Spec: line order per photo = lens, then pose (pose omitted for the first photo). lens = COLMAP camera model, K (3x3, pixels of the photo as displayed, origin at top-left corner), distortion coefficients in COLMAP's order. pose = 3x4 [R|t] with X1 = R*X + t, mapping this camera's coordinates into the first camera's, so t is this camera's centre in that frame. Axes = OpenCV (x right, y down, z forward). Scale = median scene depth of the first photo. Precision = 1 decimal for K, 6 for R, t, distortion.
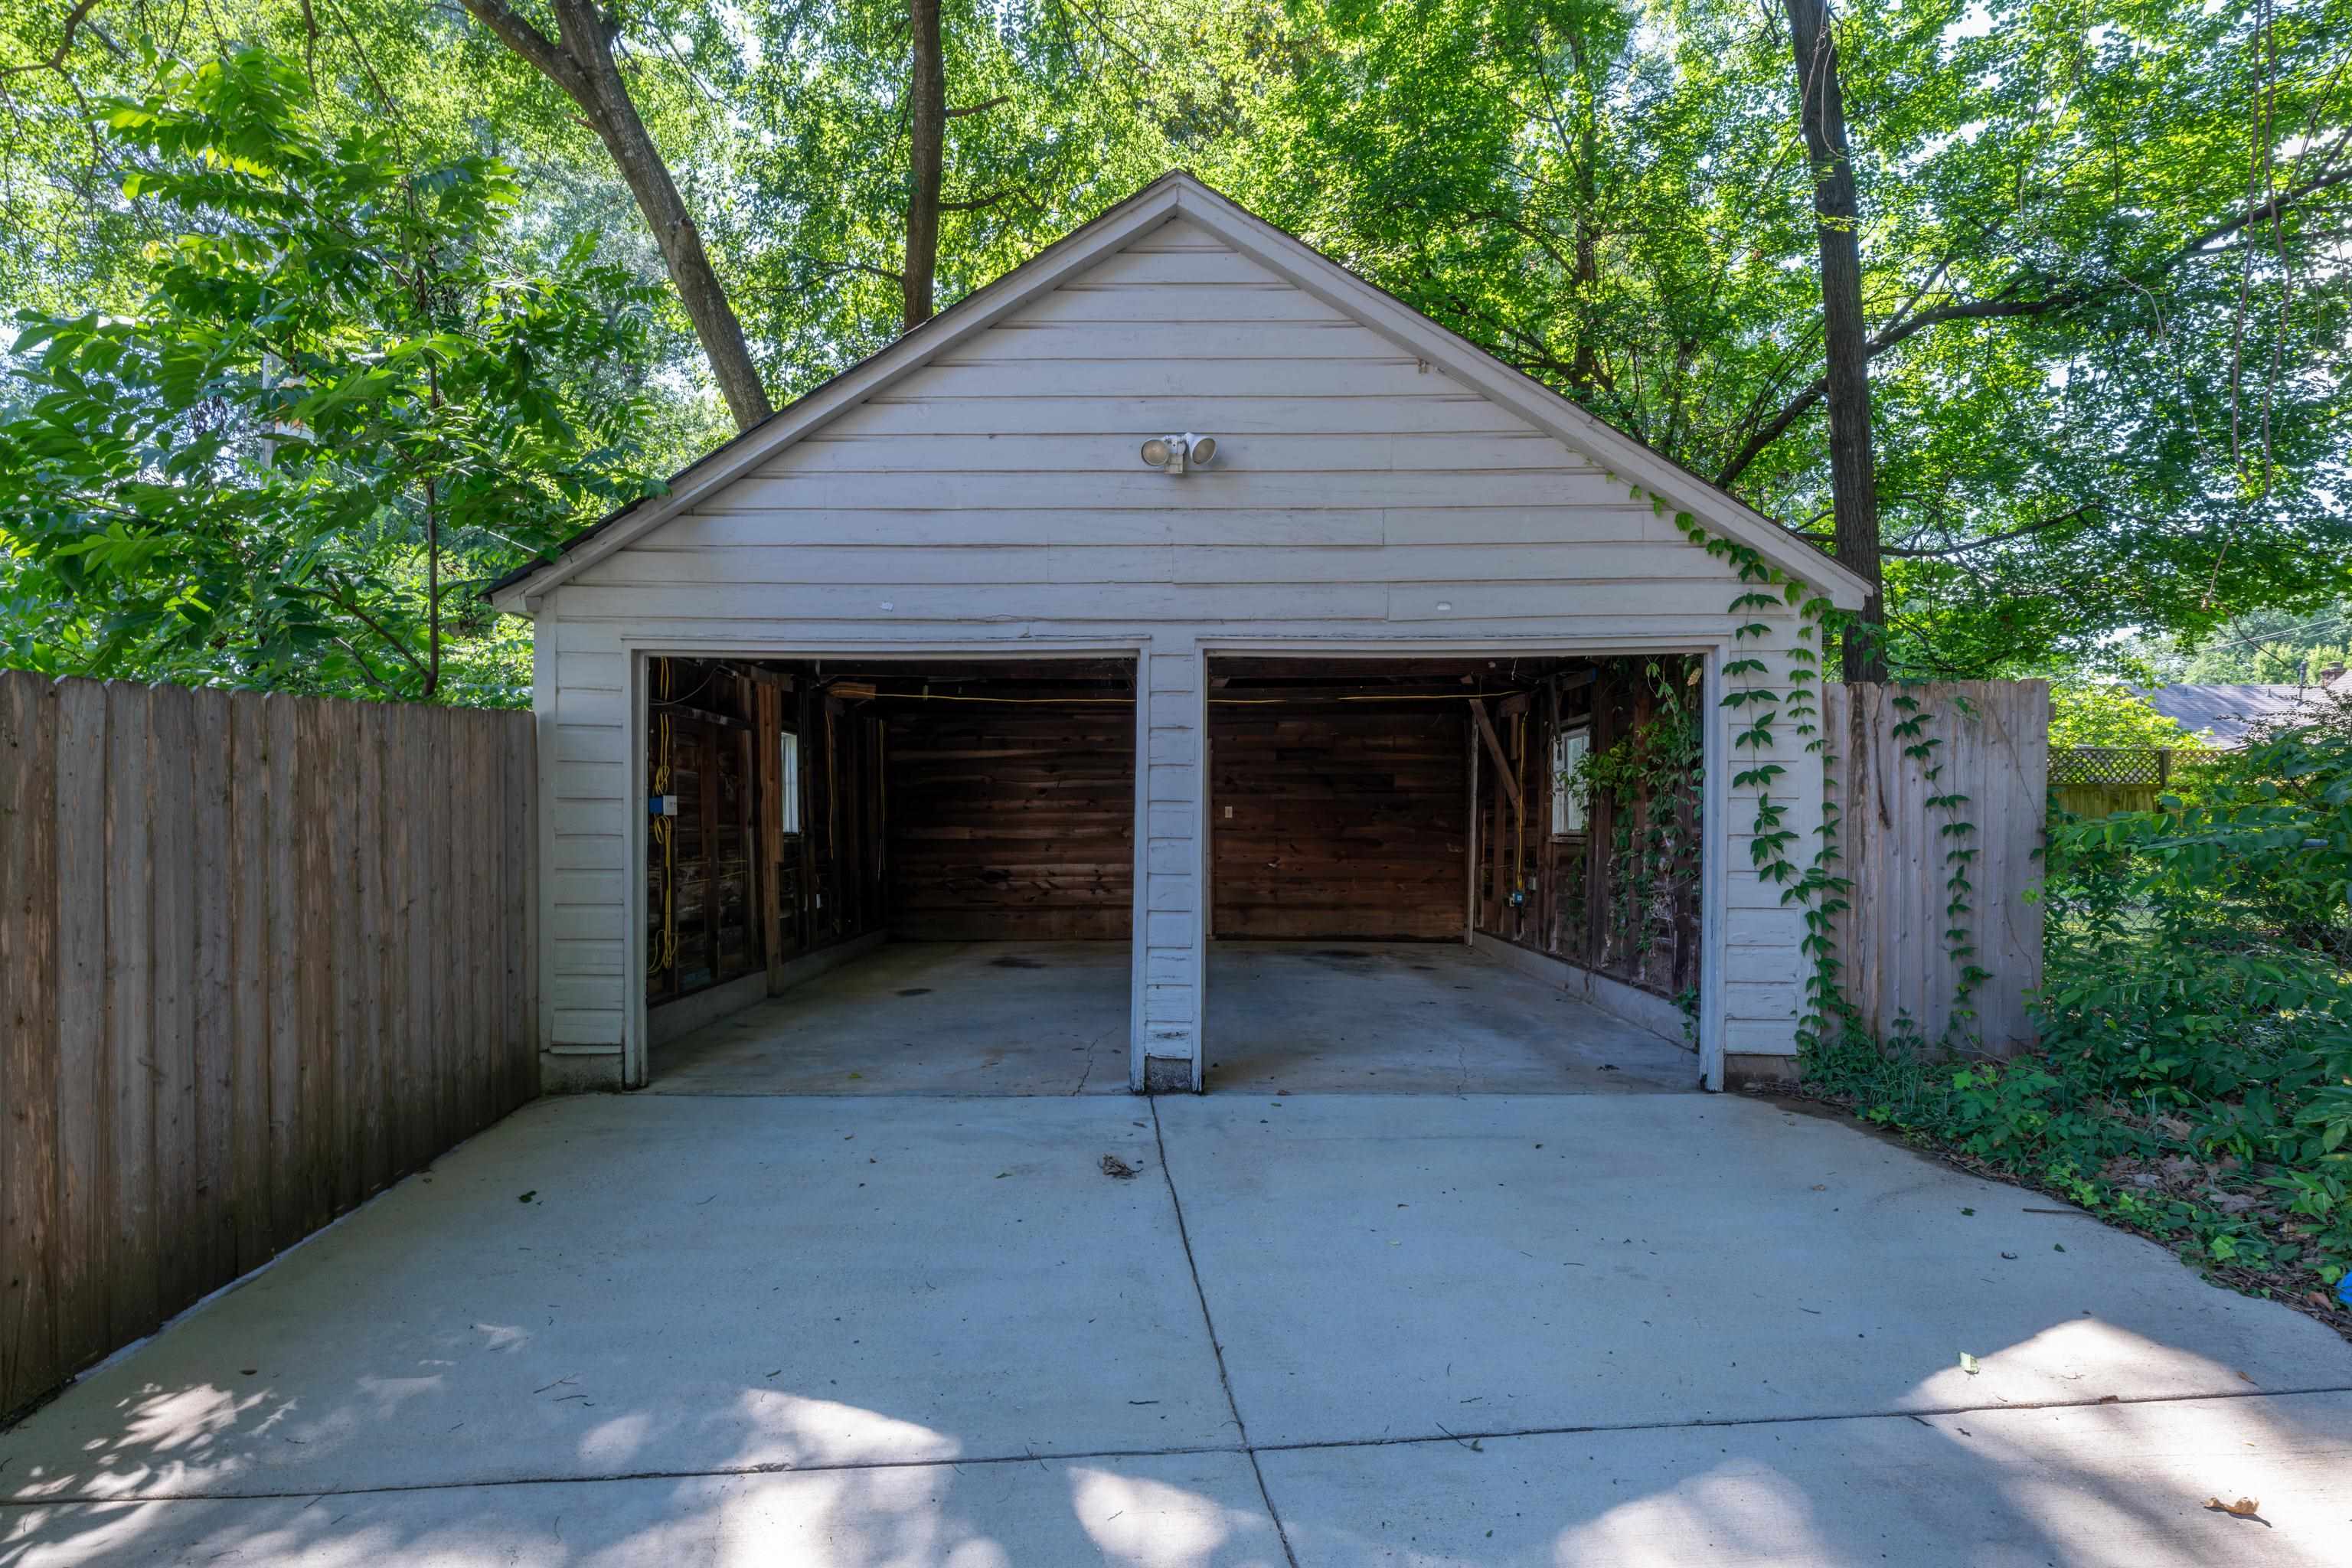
lens RADIAL K [[1086.2, 0, 1179.8], [0, 1086.2, 803.2], [0, 0, 1]] dist [-0.002208, 0.000380]
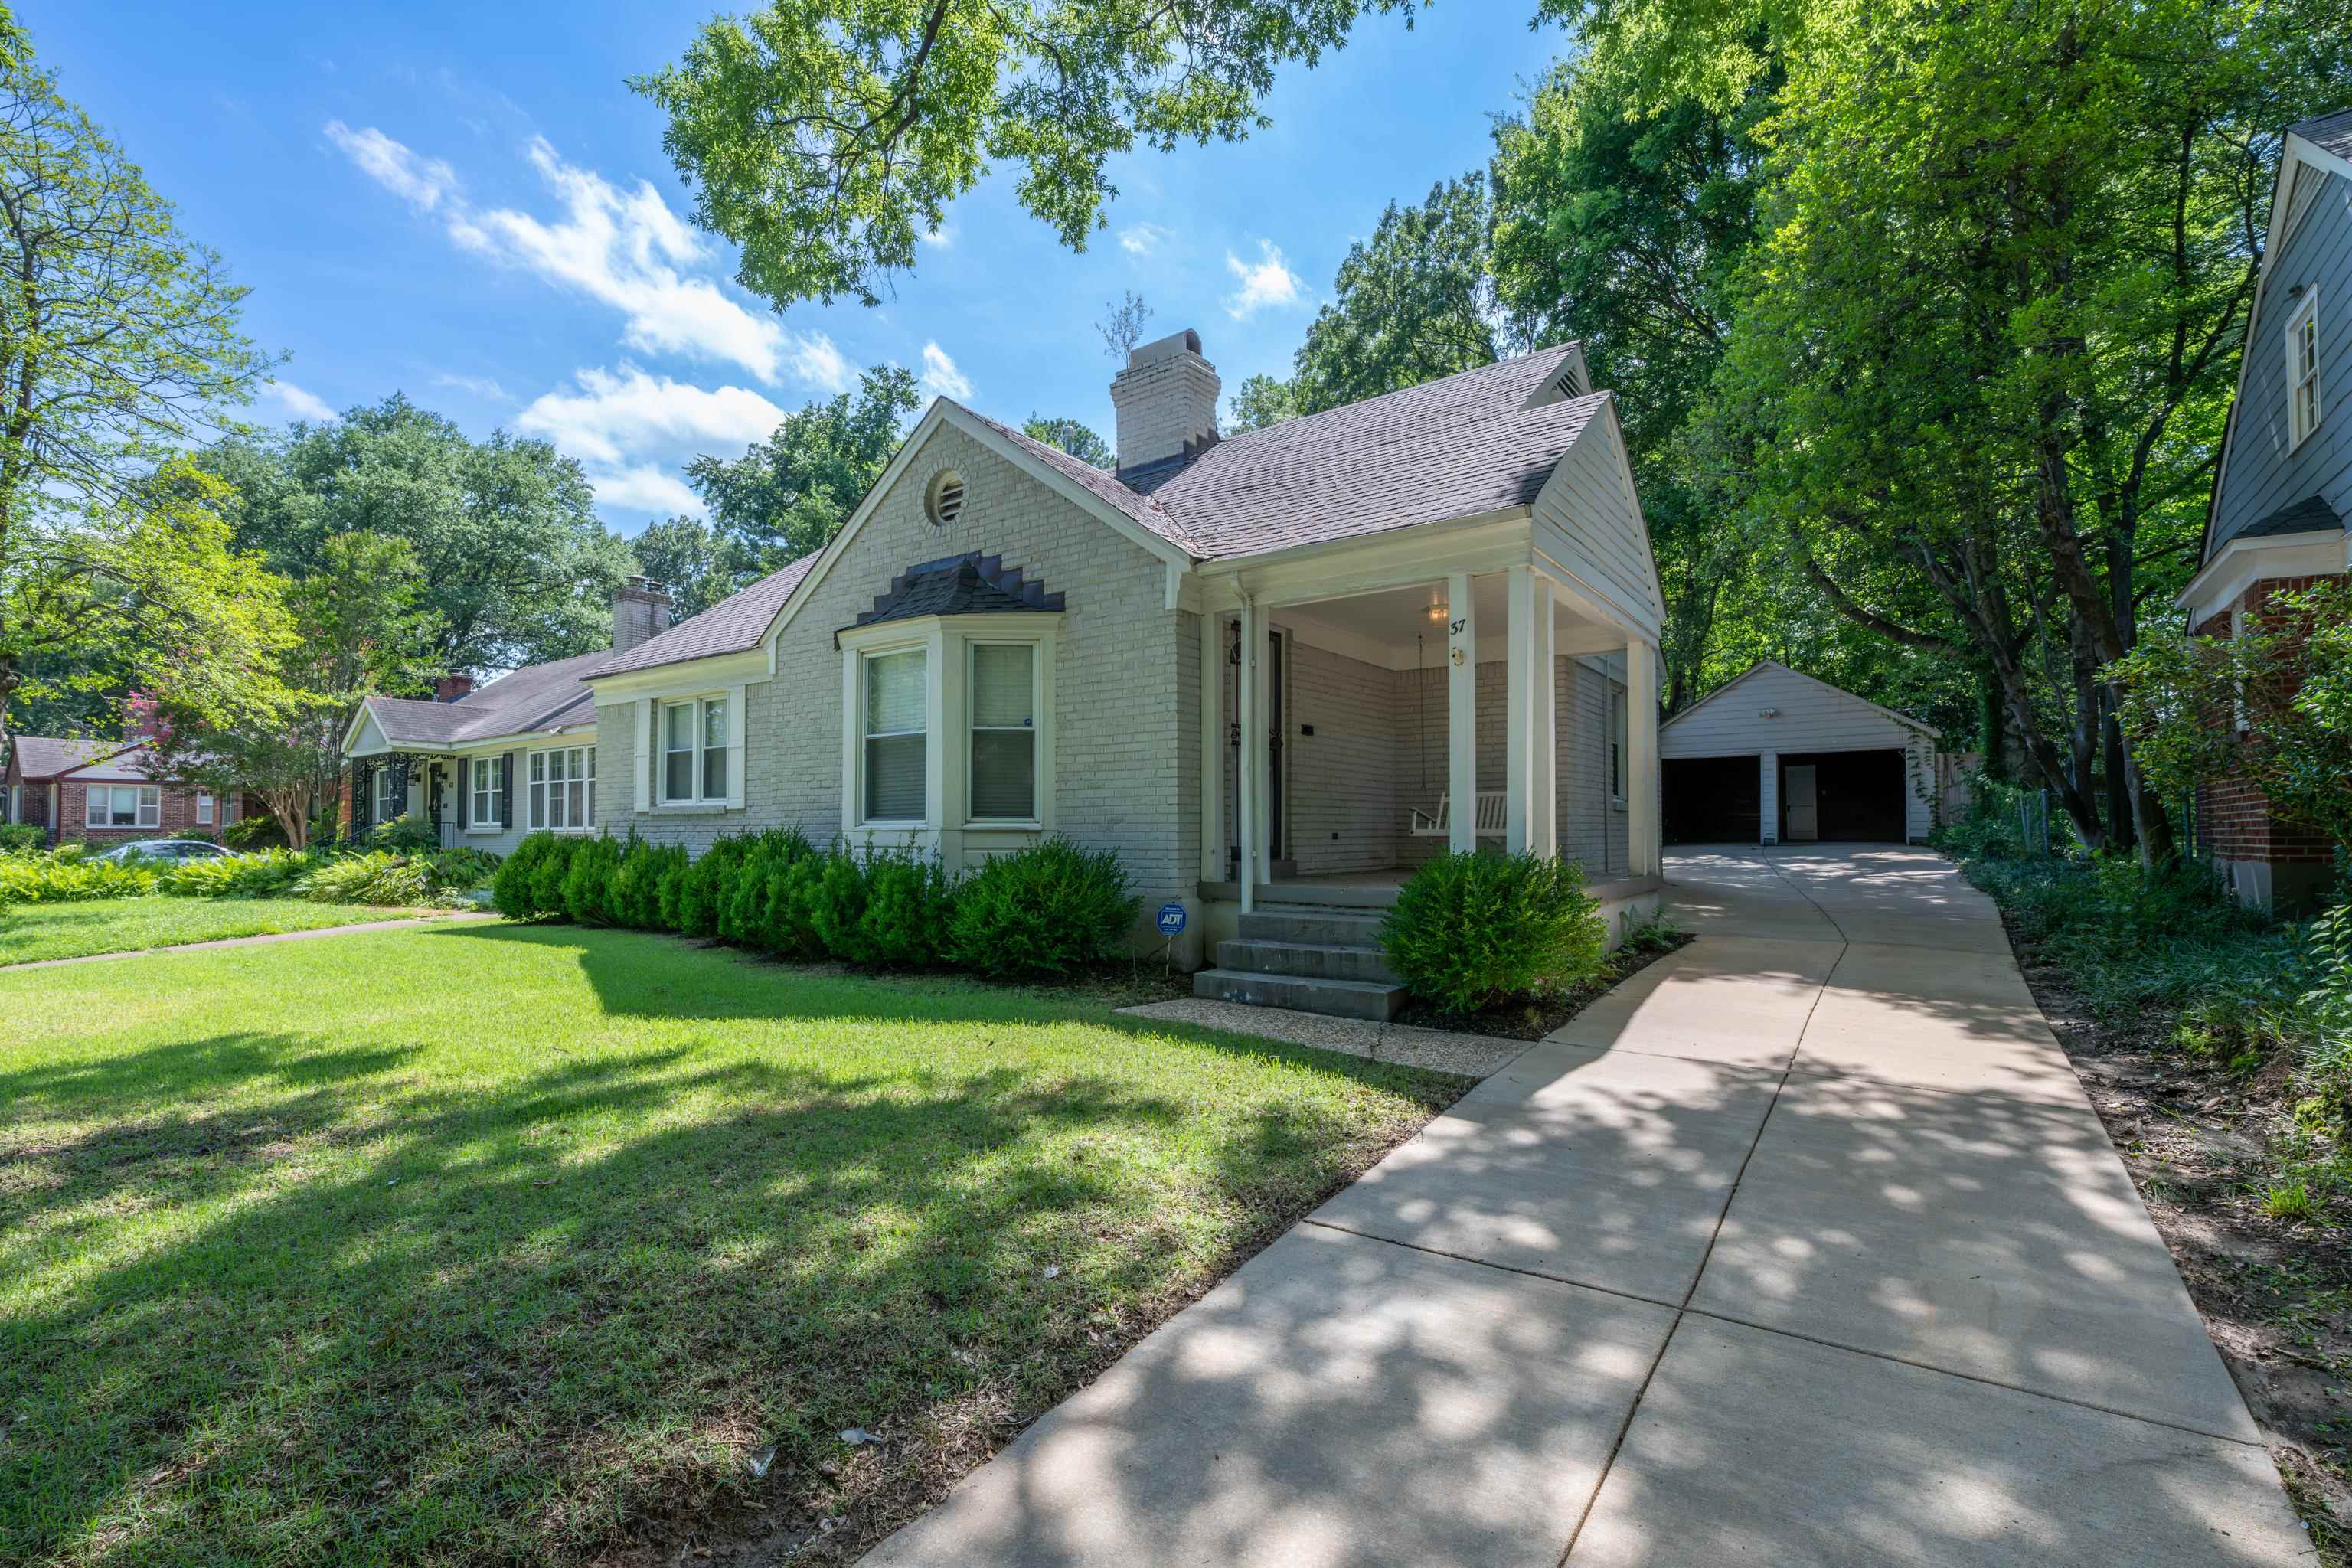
lens RADIAL K [[1086.2, 0, 1154.7], [0, 1086.2, 791.4], [0, 0, 1]] dist [-0.002208, 0.000380]
pose [[0.797034, -0.031387, -0.603118, 0.721578], [0.012486, 0.999292, -0.035503, 0.162067], [0.603805, 0.020766, 0.796861, -4.505454]]
